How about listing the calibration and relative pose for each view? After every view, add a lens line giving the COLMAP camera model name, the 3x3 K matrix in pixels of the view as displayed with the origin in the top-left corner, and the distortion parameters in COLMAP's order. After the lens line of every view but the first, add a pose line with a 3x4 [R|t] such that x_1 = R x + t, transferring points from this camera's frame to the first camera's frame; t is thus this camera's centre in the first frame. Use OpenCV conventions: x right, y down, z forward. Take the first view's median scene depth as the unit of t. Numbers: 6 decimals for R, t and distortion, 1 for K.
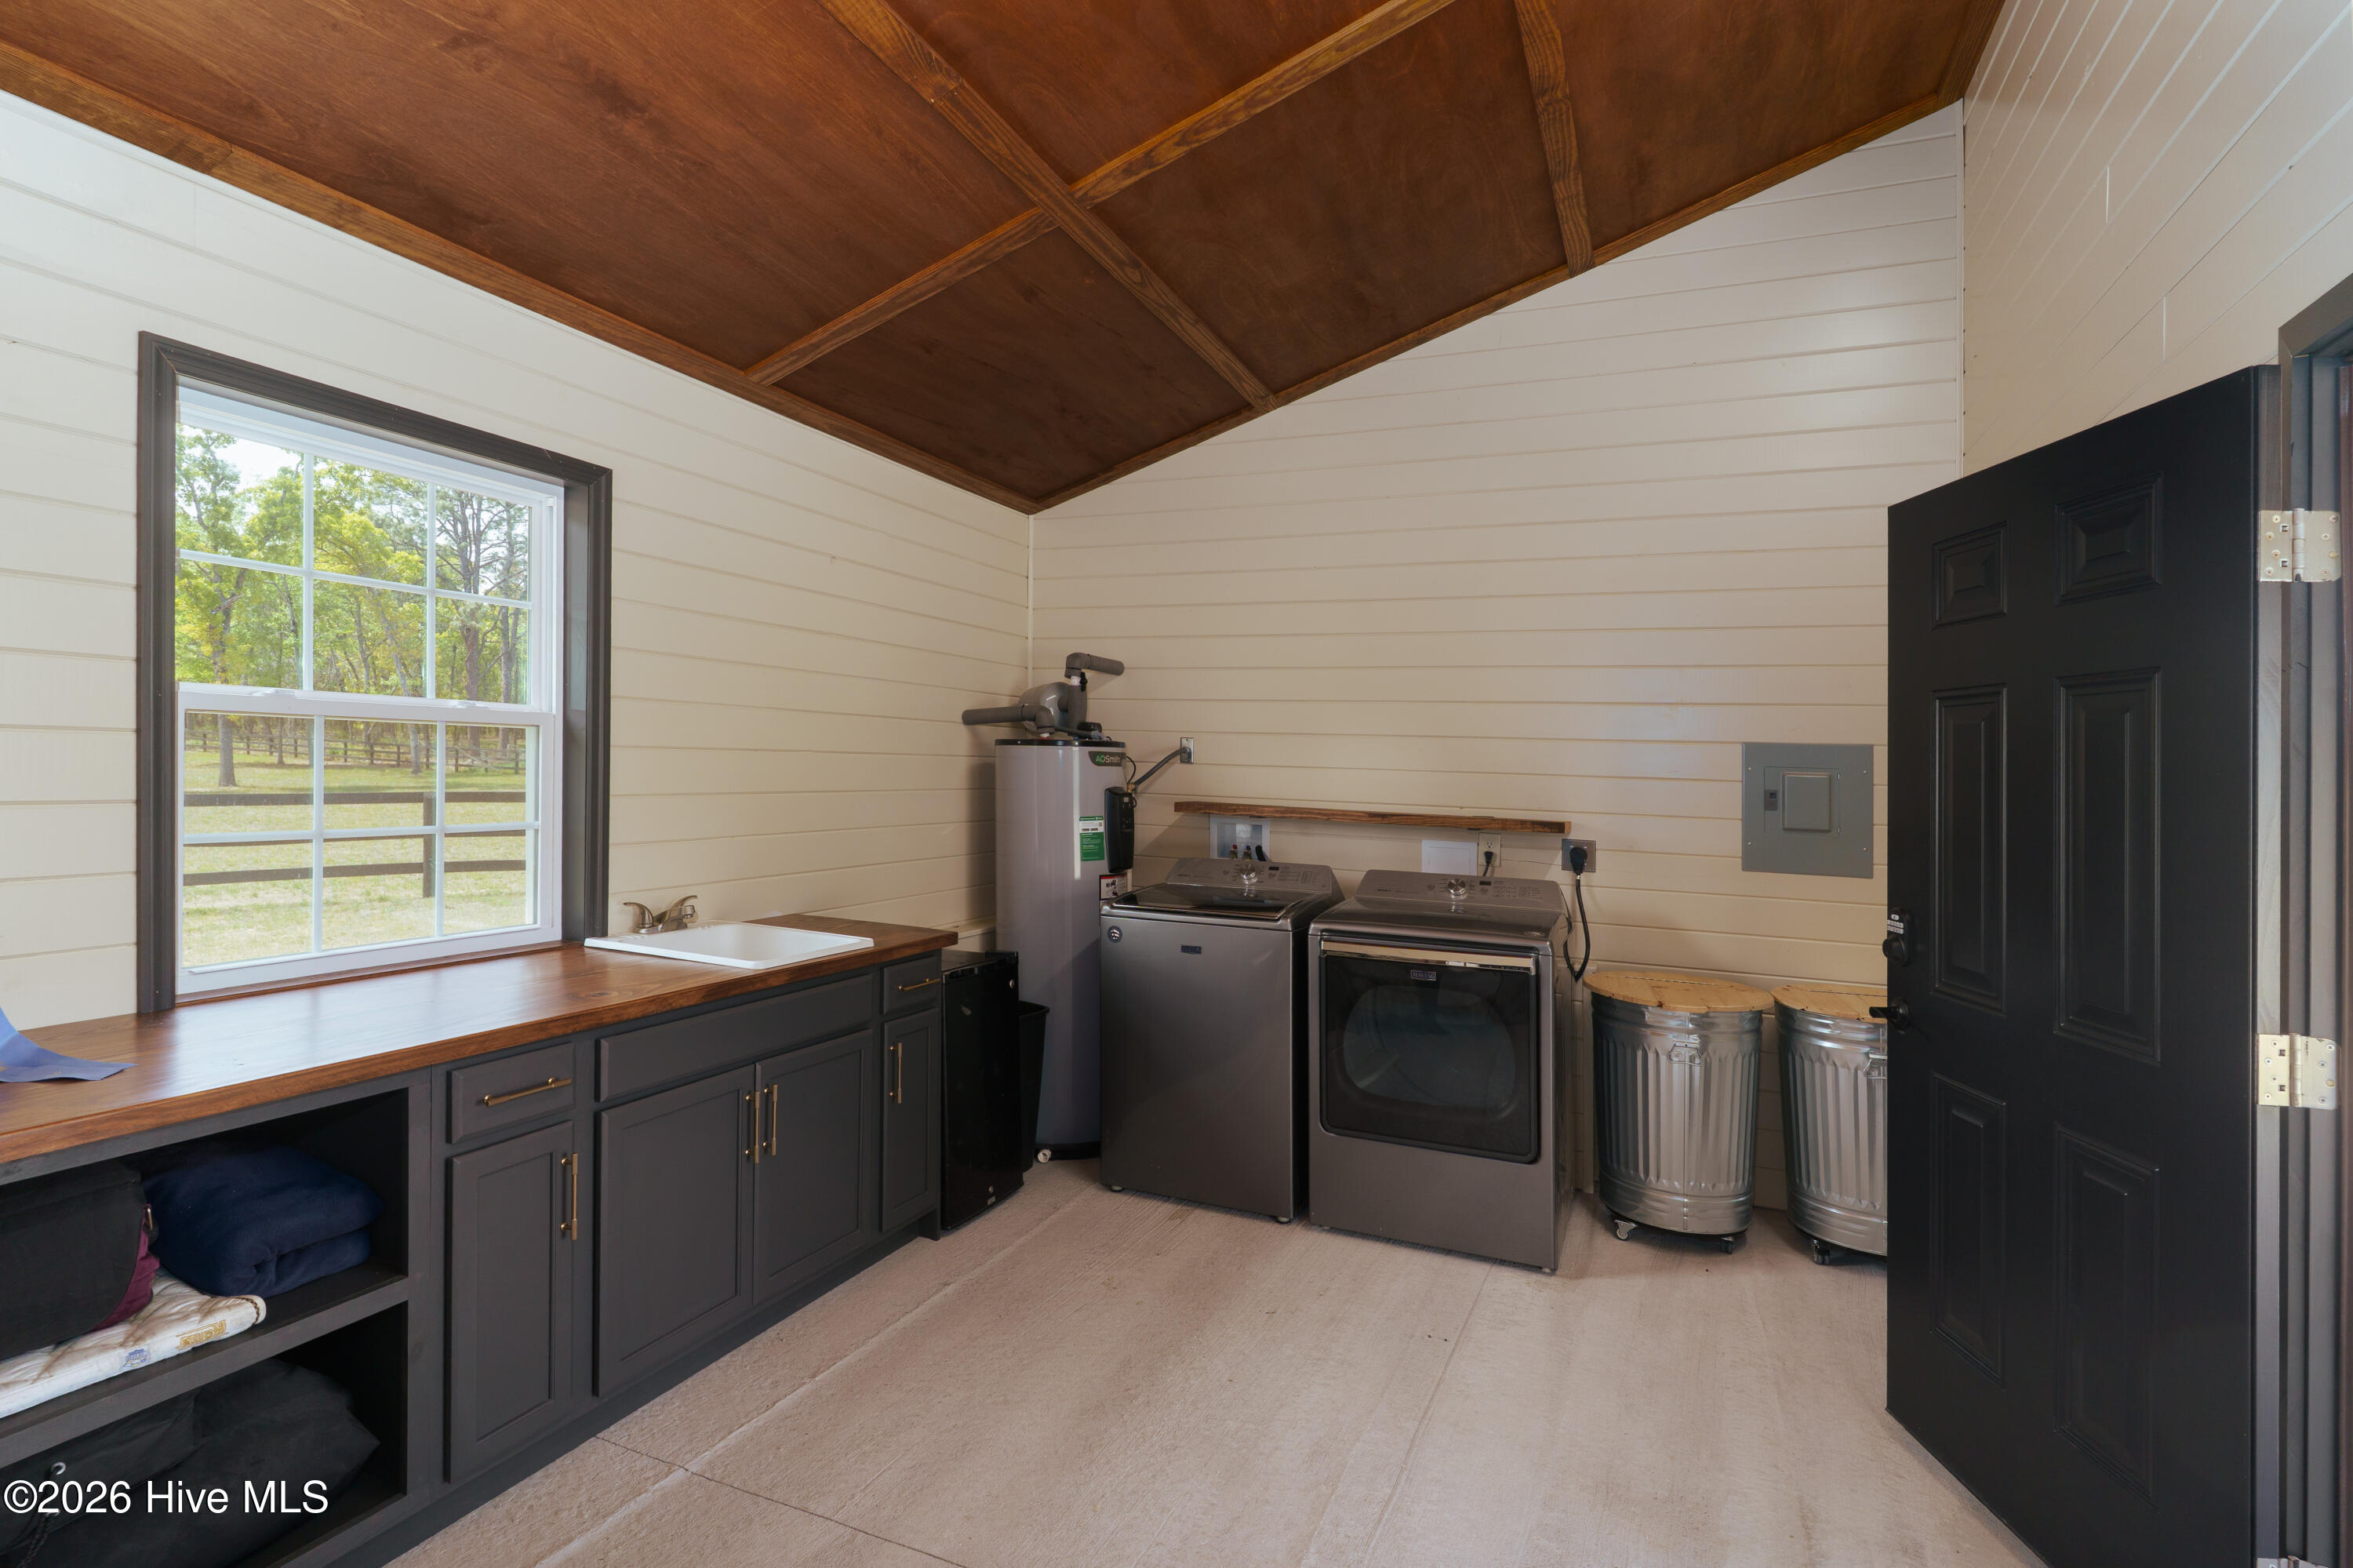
lens RADIAL K [[1145.1, 0, 1174.3], [0, 1145.1, 747.8], [0, 0, 1]] dist [-0.000523, 0.000113]
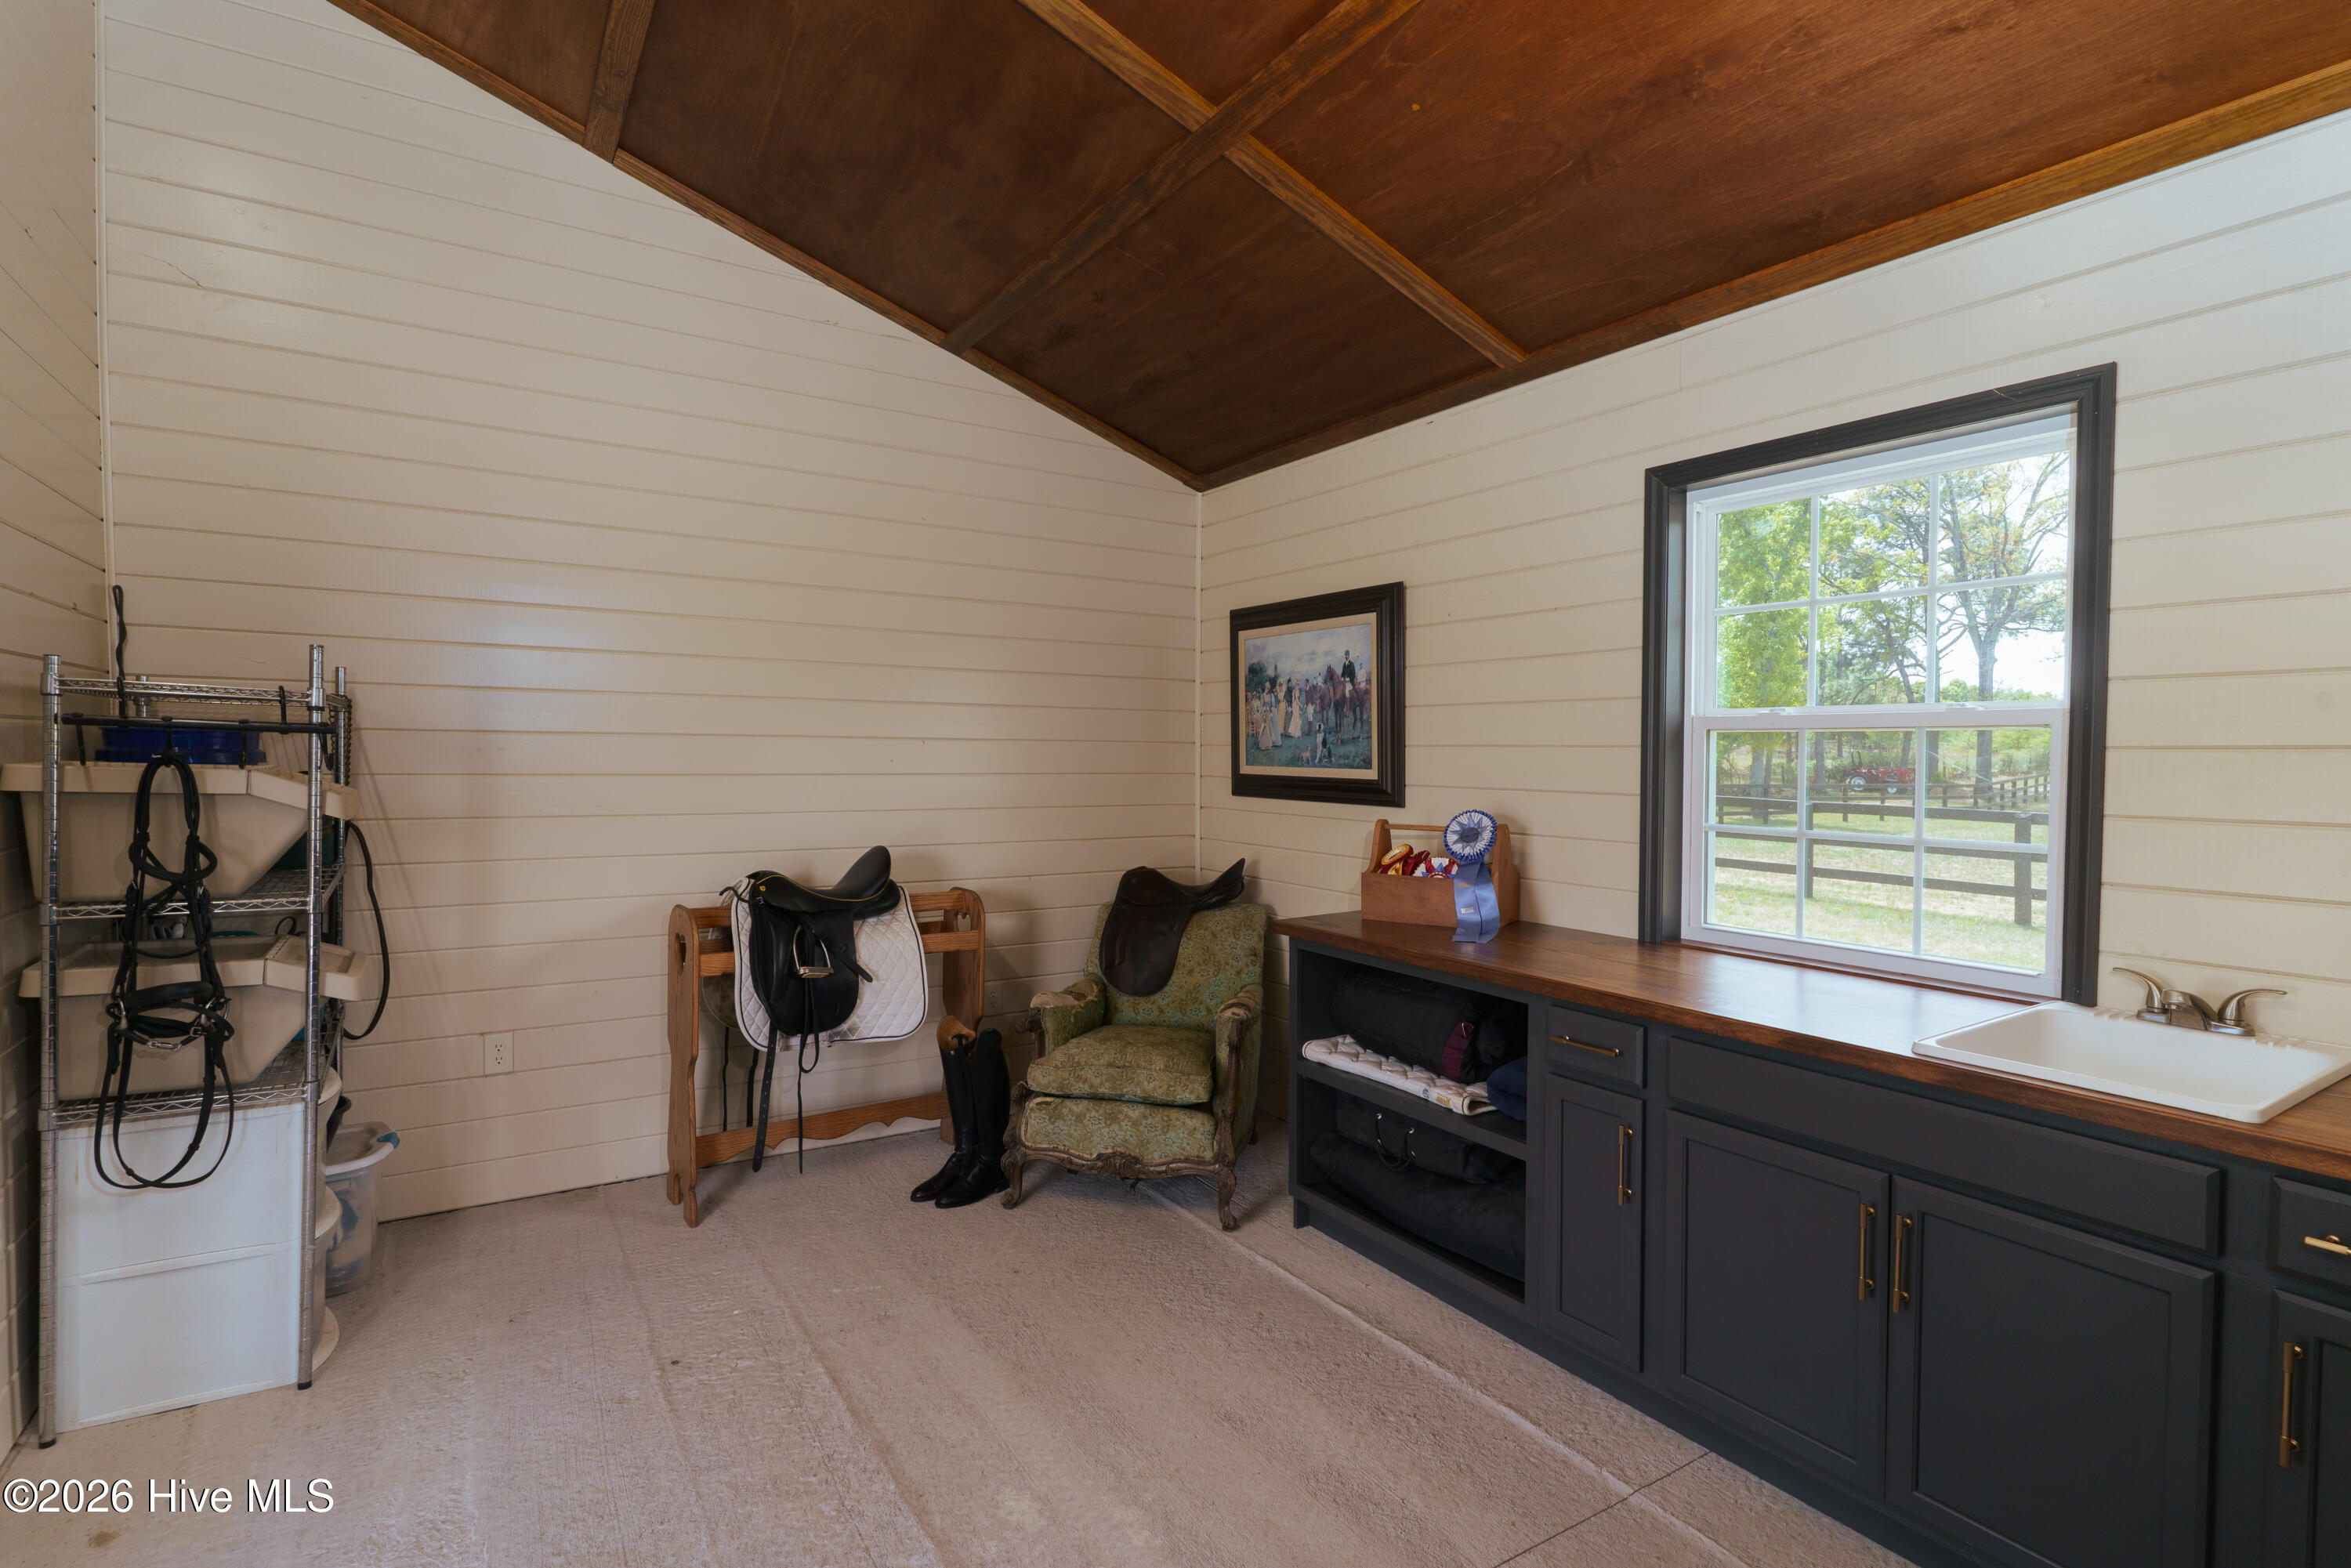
lens RADIAL K [[1142.3, 0, 1175.5], [0, 1142.3, 784.0], [0, 0, 1]] dist [-0.000629, -0.000091]
pose [[-0.565098, -0.012617, -0.824927, 0.420766], [-0.015221, 0.999872, -0.004866, 0.032346], [0.824883, 0.009807, -0.565218, 0.885700]]
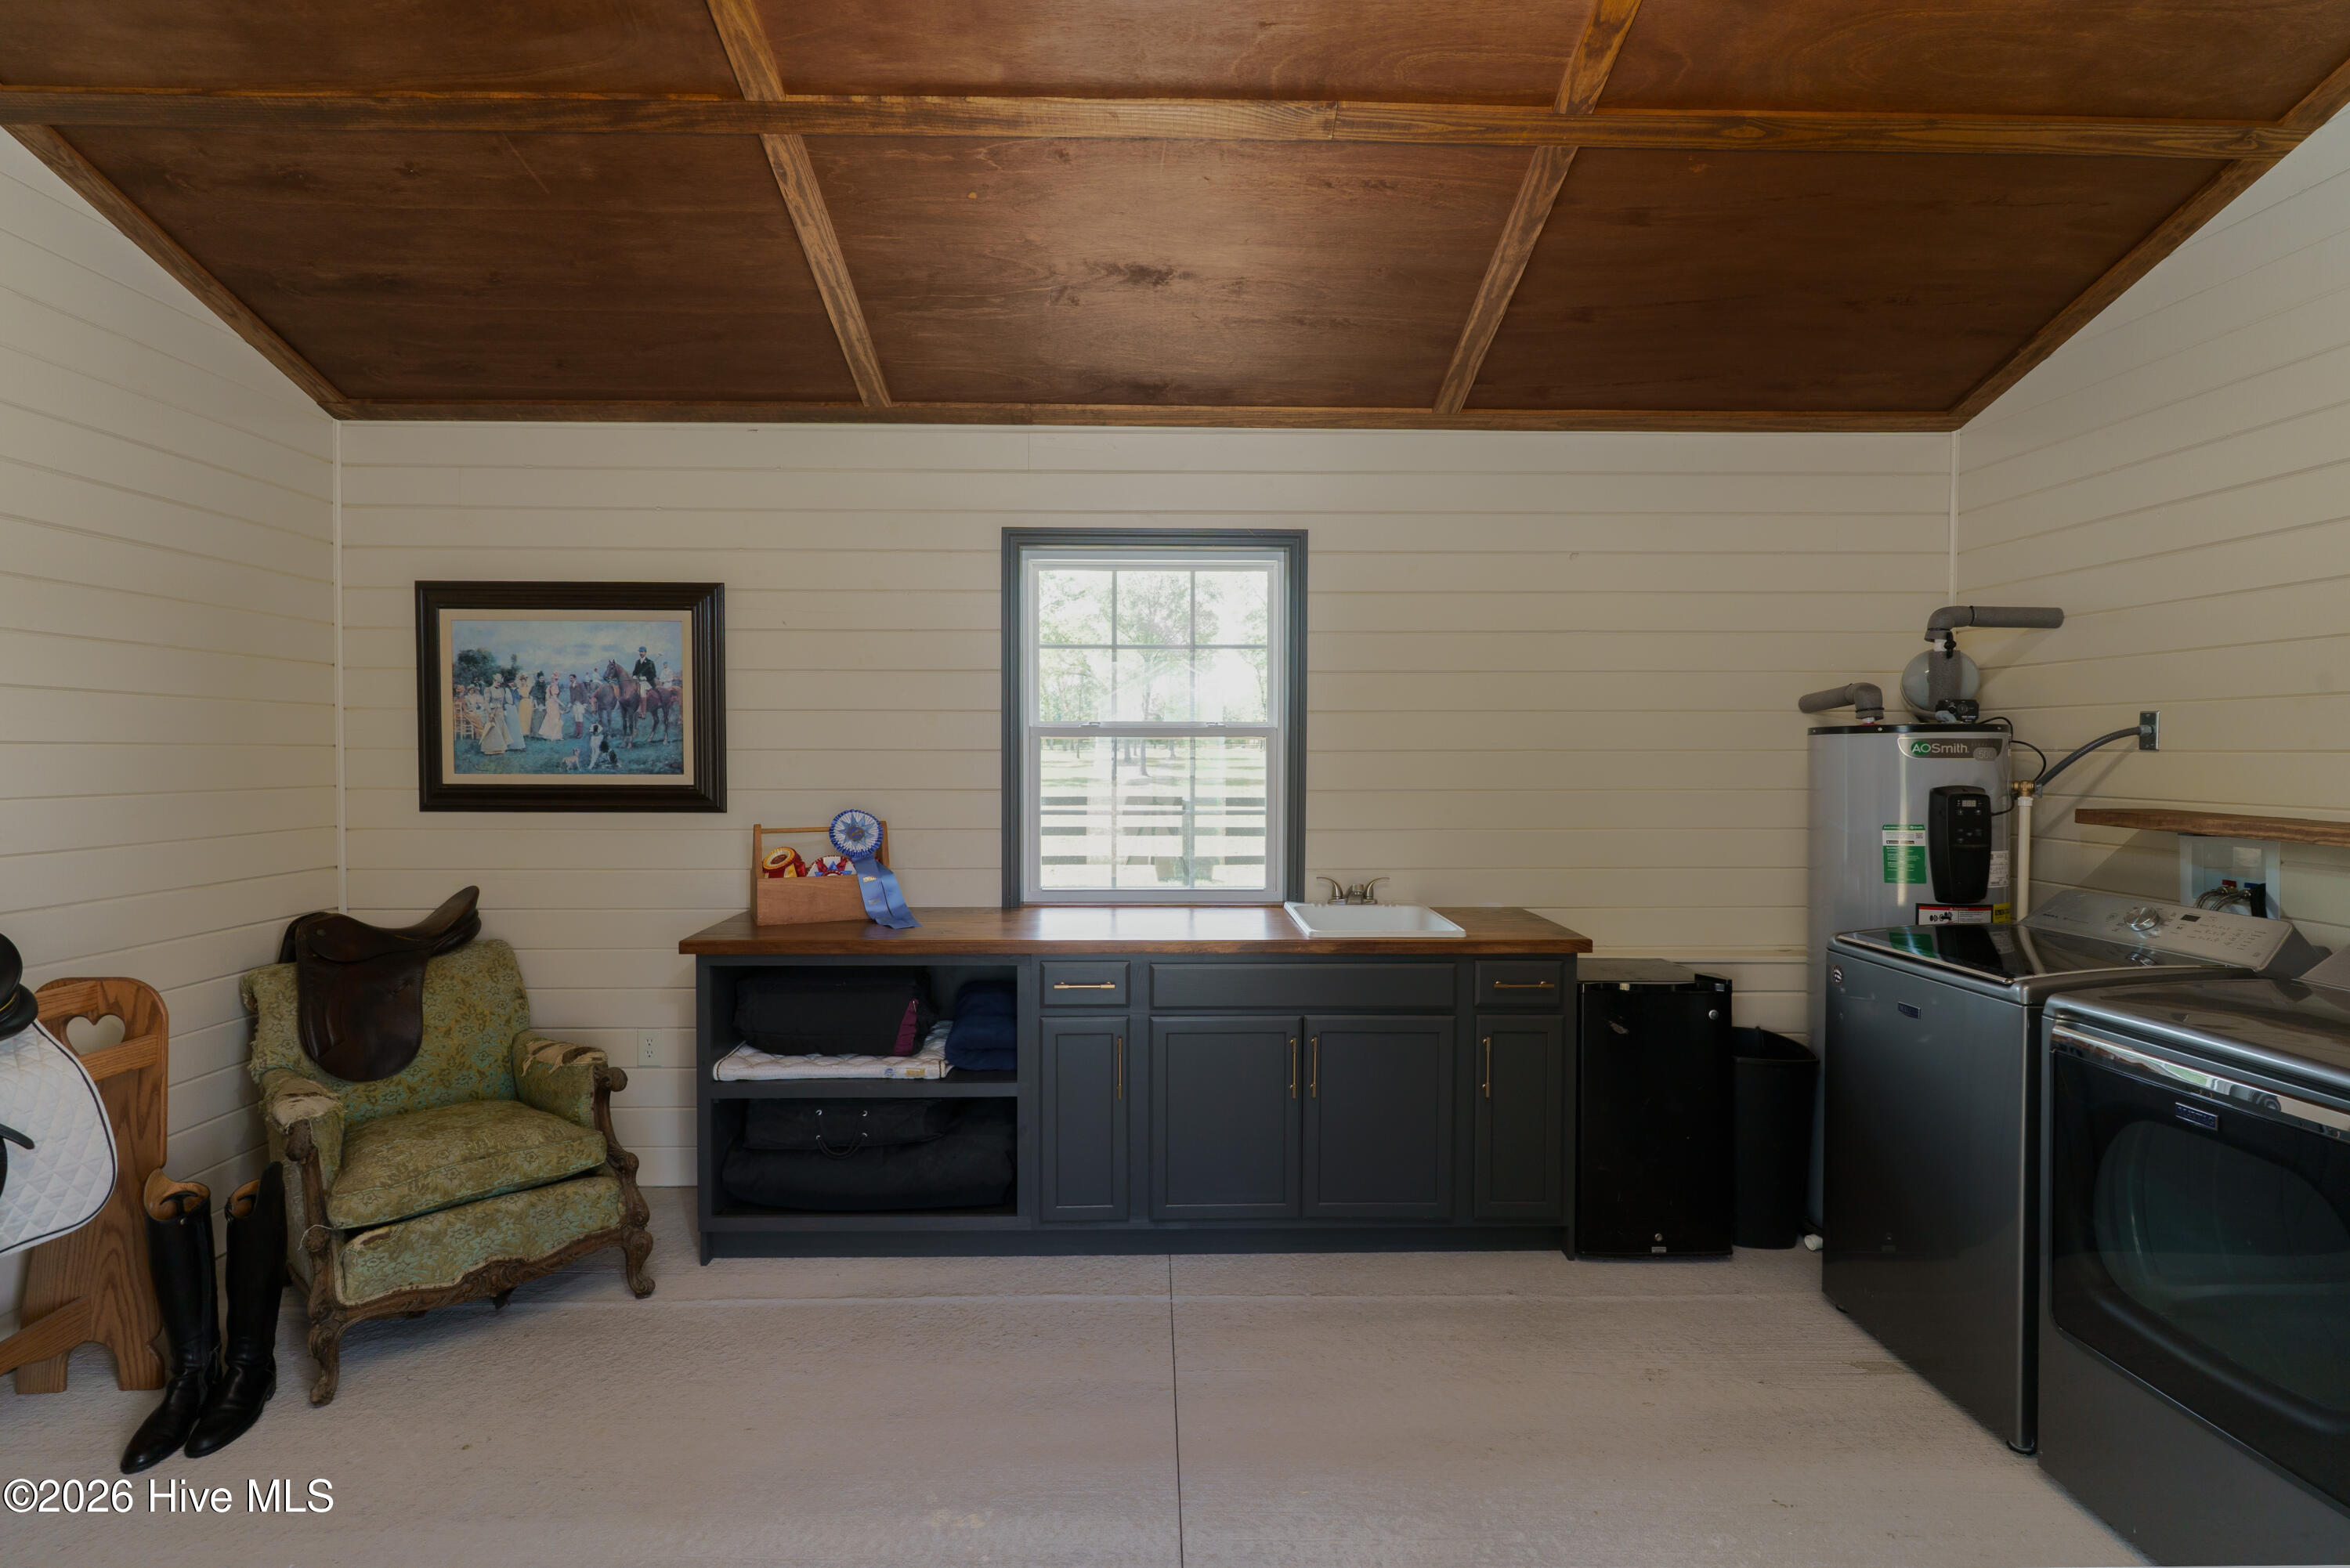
lens RADIAL K [[1136.9, 0, 1177.6], [0, 1136.9, 768.2], [0, 0, 1]] dist [0.001388, -0.000011]
pose [[0.413375, -0.018058, -0.910382, 0.559723], [0.024909, 0.999653, -0.008518, 0.023597], [0.910220, -0.019155, 0.413682, 0.343759]]
